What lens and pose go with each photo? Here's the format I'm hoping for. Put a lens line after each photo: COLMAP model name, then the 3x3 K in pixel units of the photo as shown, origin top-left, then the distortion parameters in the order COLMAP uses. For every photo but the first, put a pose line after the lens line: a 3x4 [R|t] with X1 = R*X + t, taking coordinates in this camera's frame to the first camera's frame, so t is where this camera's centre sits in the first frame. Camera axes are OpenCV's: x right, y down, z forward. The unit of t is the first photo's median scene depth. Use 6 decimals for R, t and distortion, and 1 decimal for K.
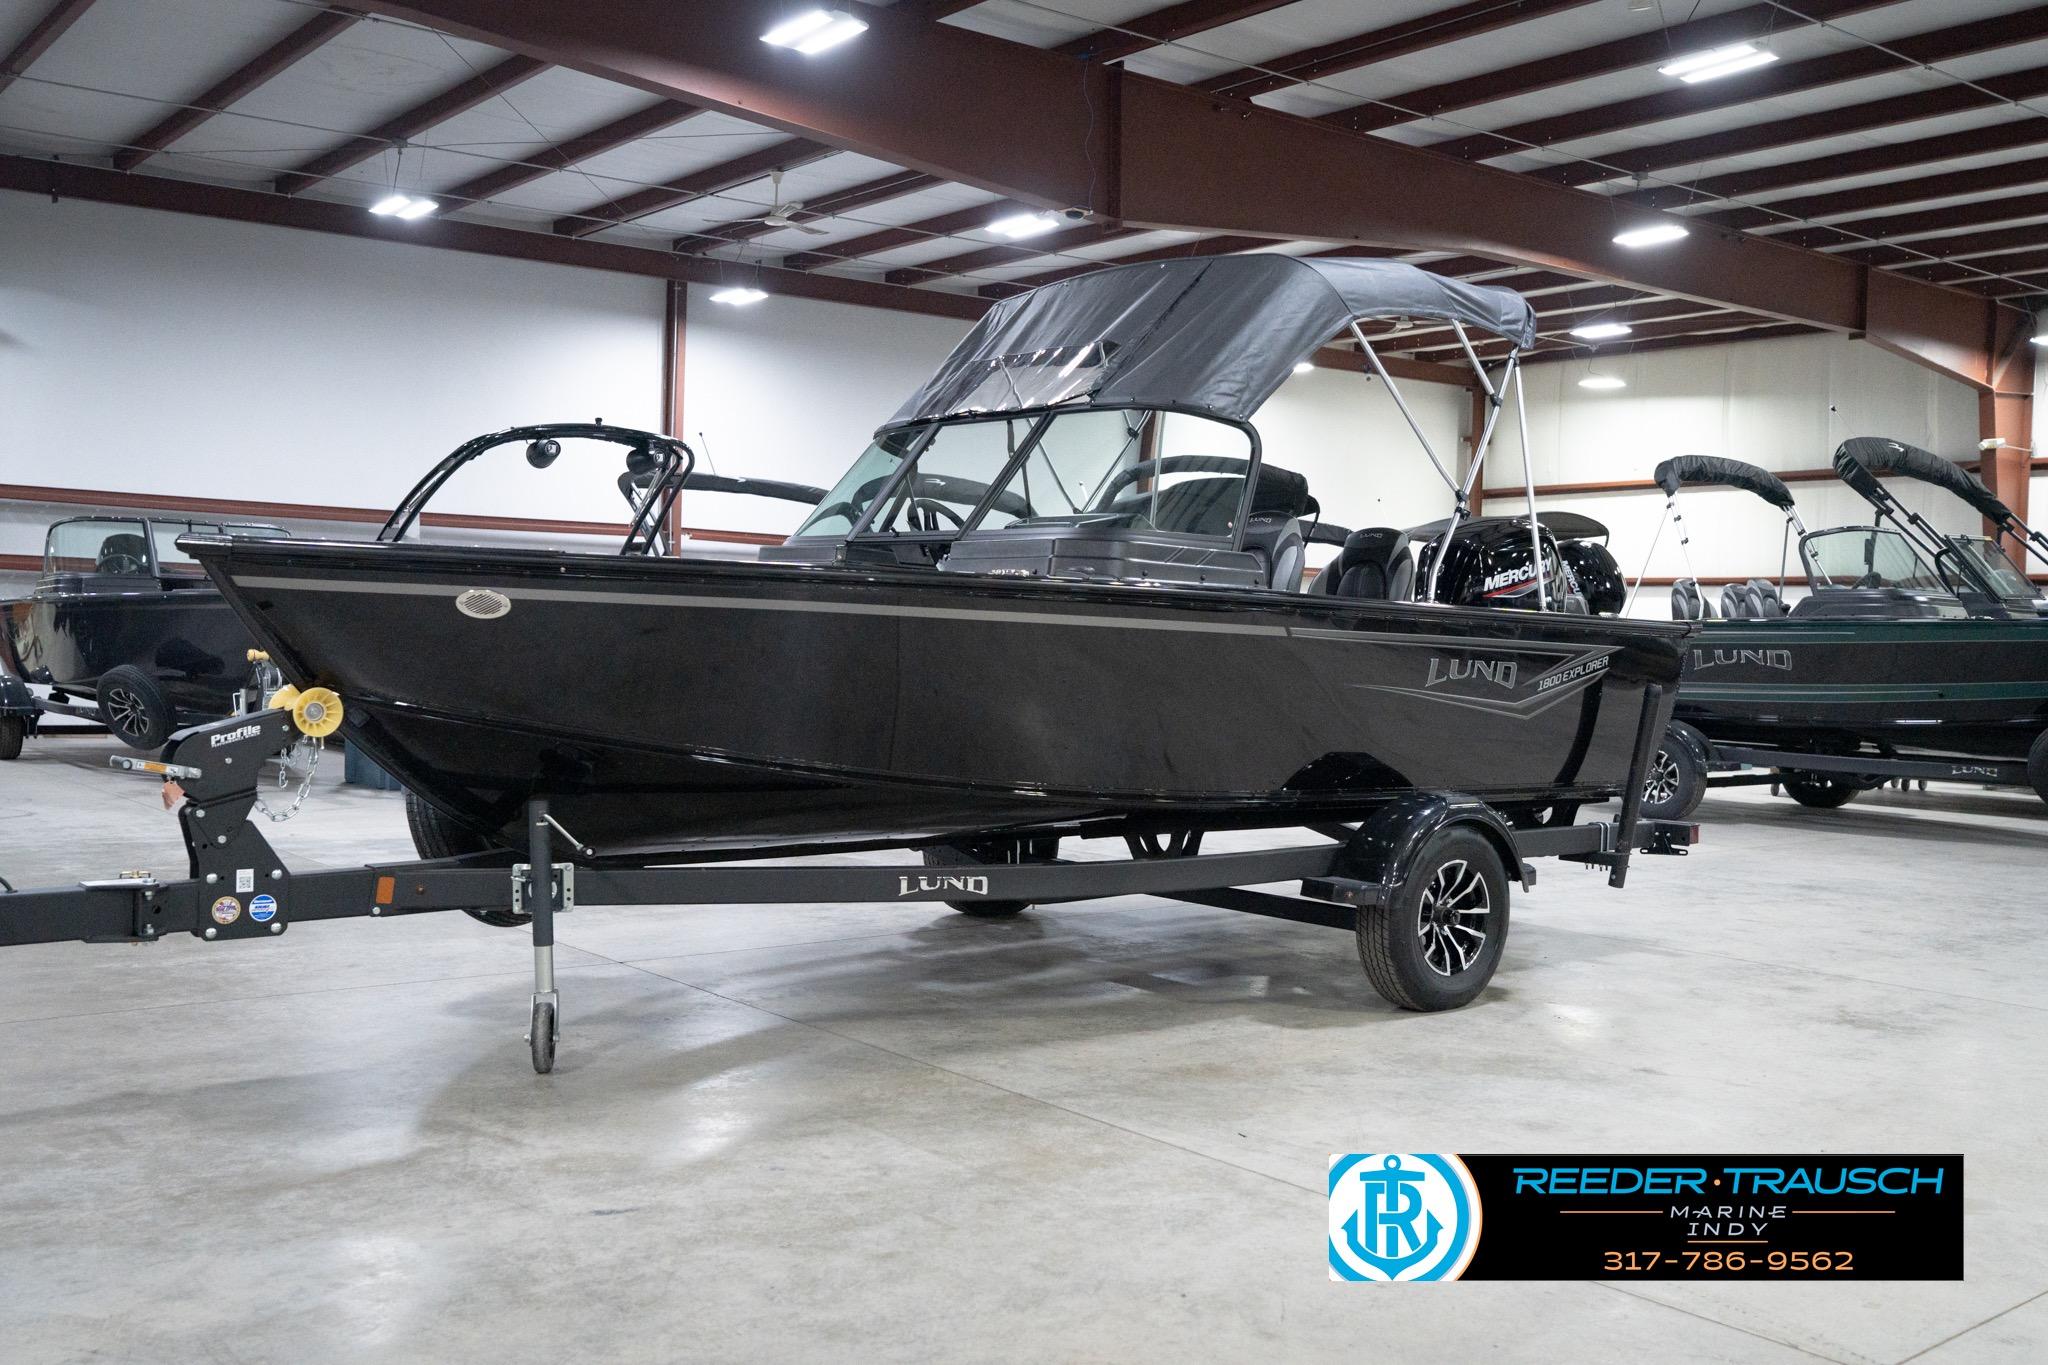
lens RADIAL K [[1890.3, 0, 1024.0], [0, 1890.3, 682.5], [0, 0, 1]] dist [0.000235, 0.001857]
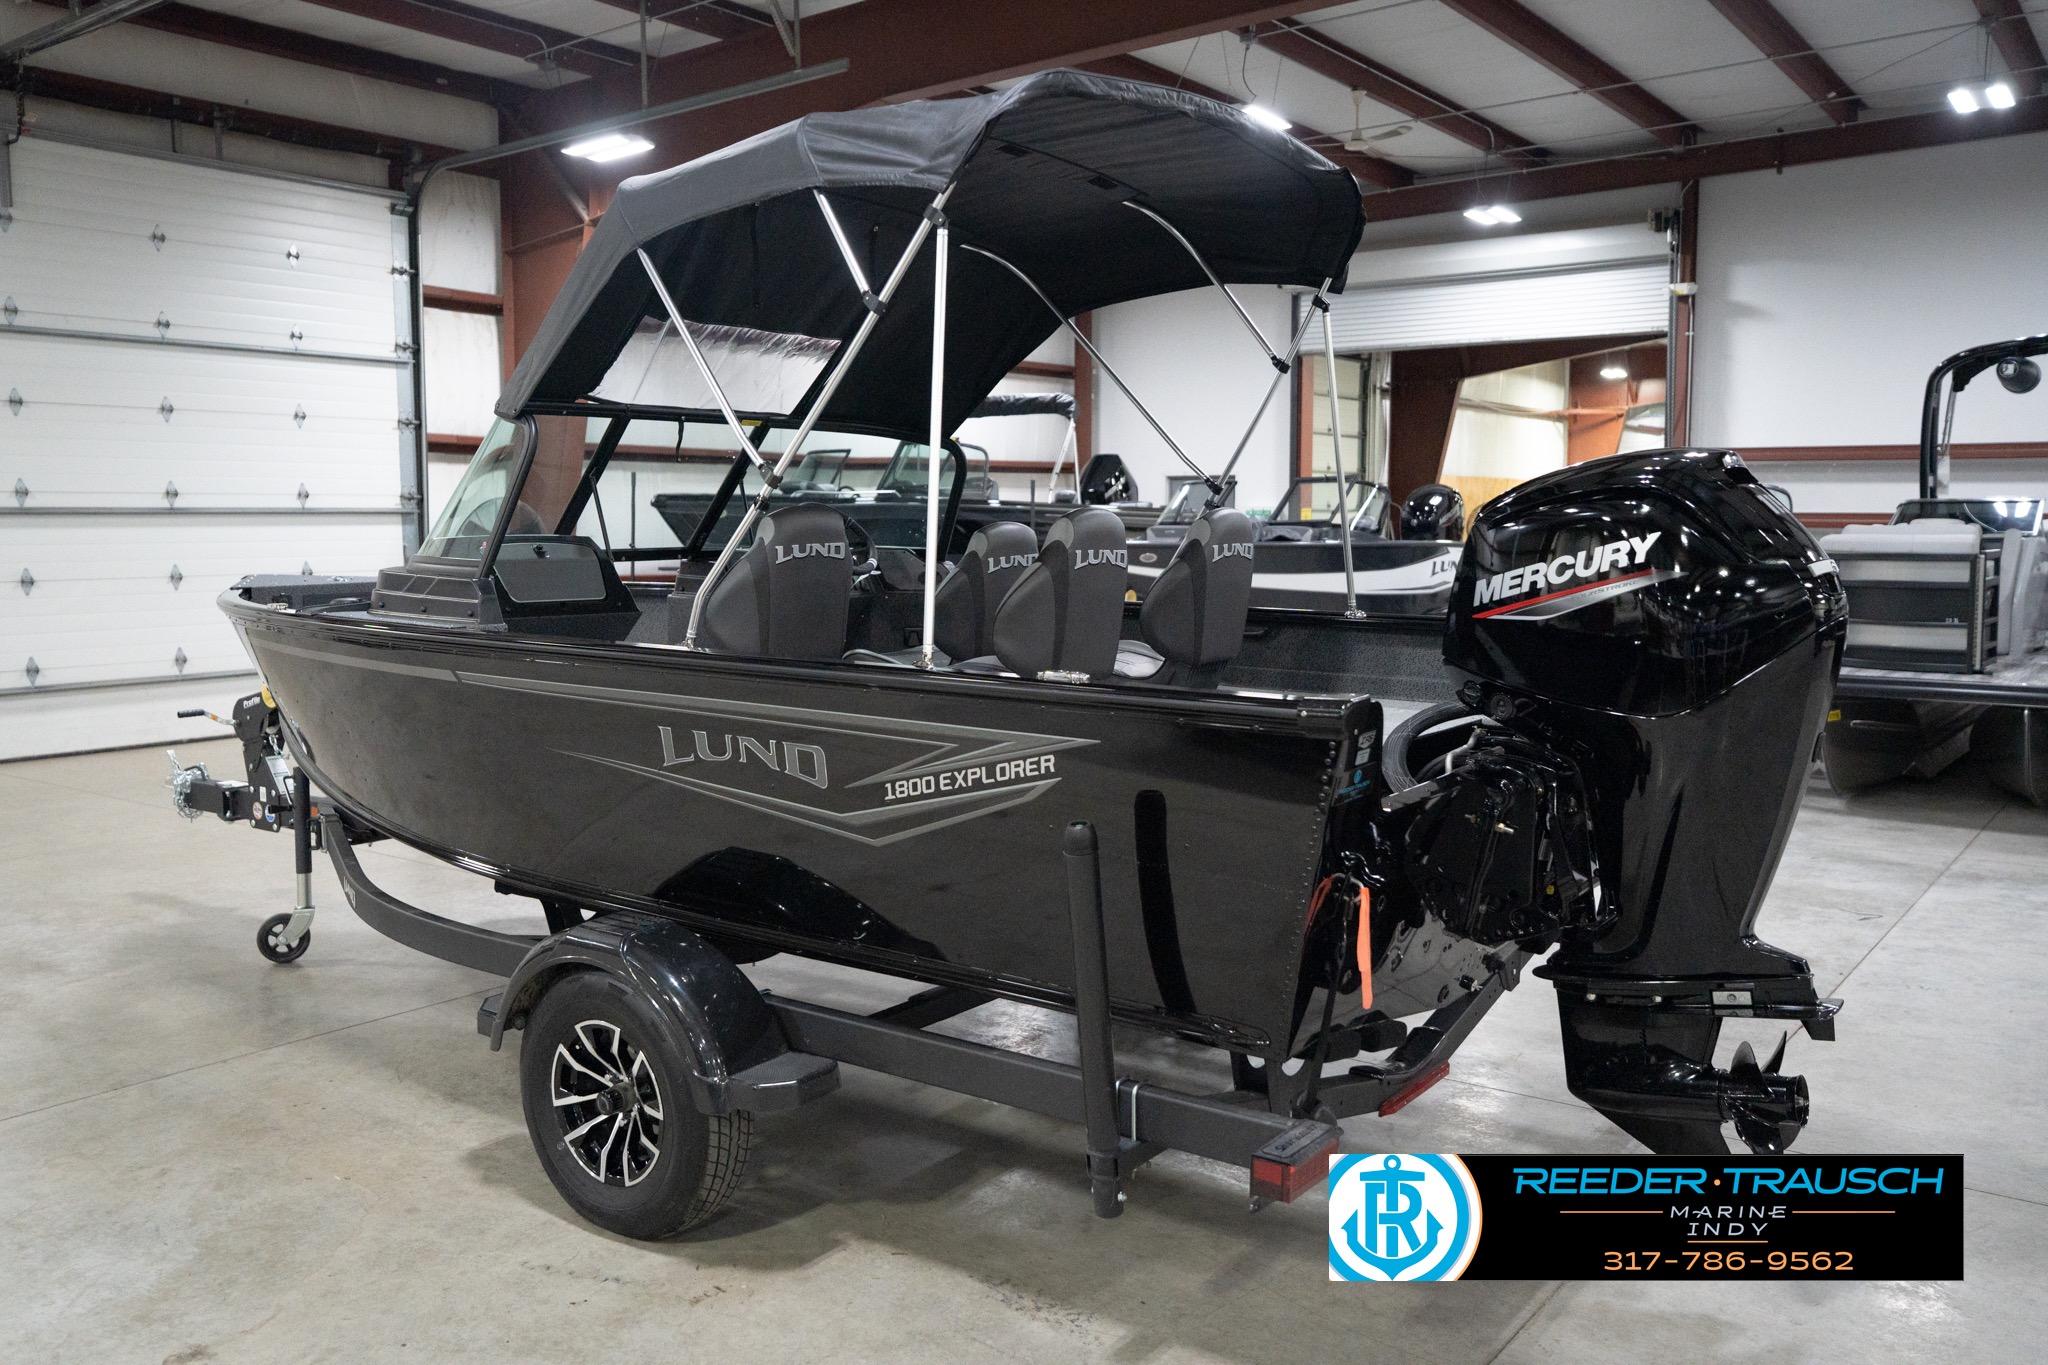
lens RADIAL K [[1658.0, 0, 991.6], [0, 1658.0, 691.1], [0, 0, 1]] dist [0.000233, 0.002046]
pose [[0.225520, 0.072837, -0.971512, 4.770141], [-0.017439, 0.997343, 0.070726, -0.402885], [0.974082, 0.000992, 0.226191, 5.708268]]
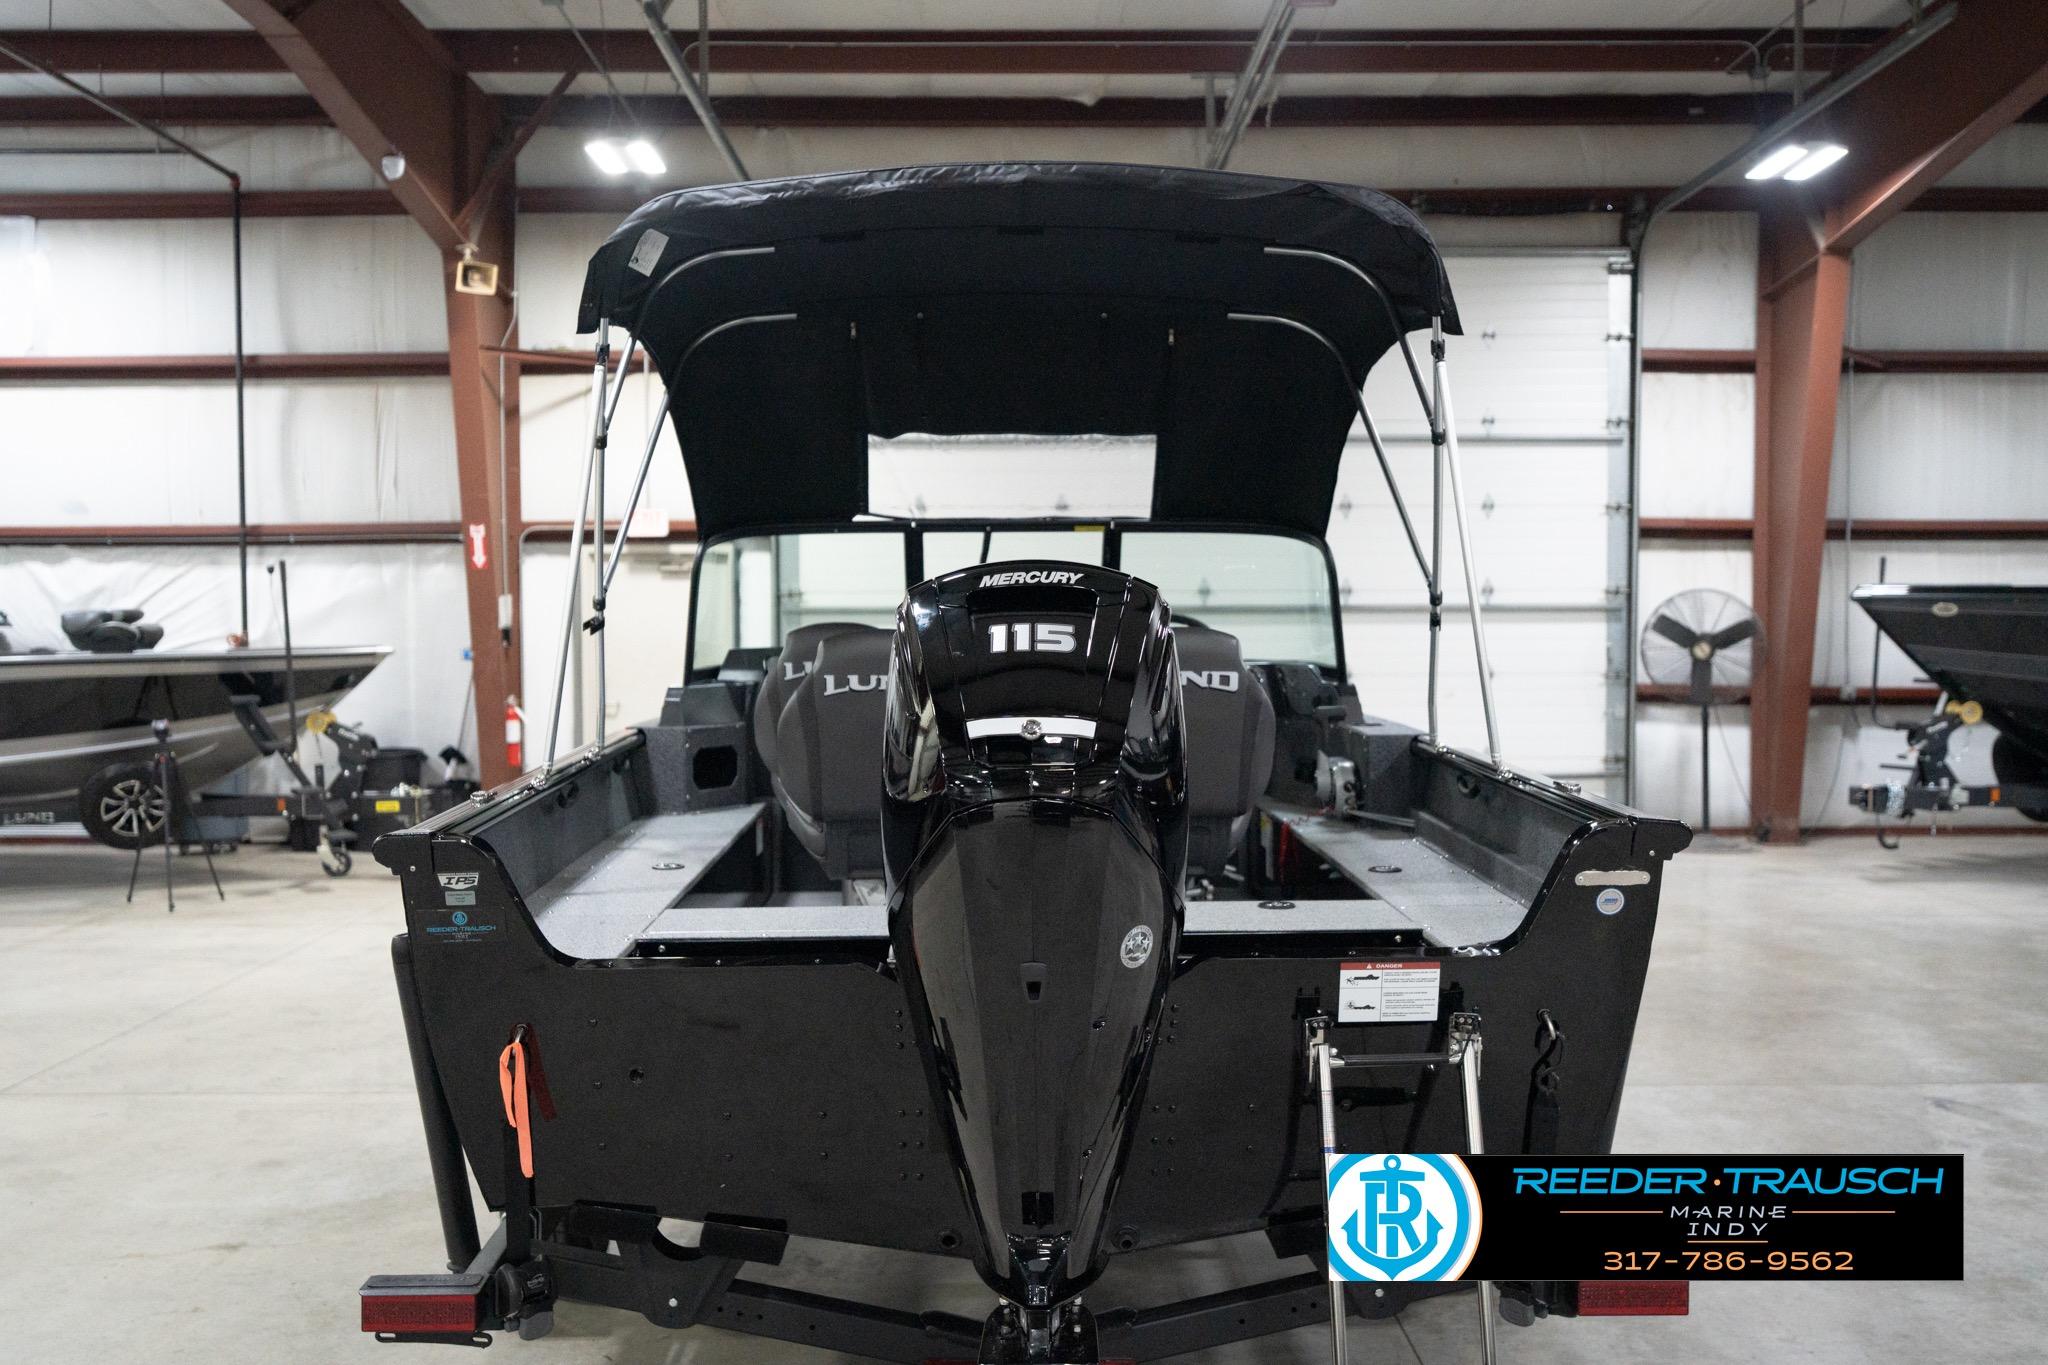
lens RADIAL K [[1892.8, 0, 1021.2], [0, 1892.8, 682.6], [0, 0, 1]] dist [-0.001872, 0.007380]
pose [[-0.631769, 0.006375, -0.775131, 3.747395], [-0.033885, 0.998783, 0.035832, -0.602410], [0.774416, 0.048903, -0.630784, 8.966933]]
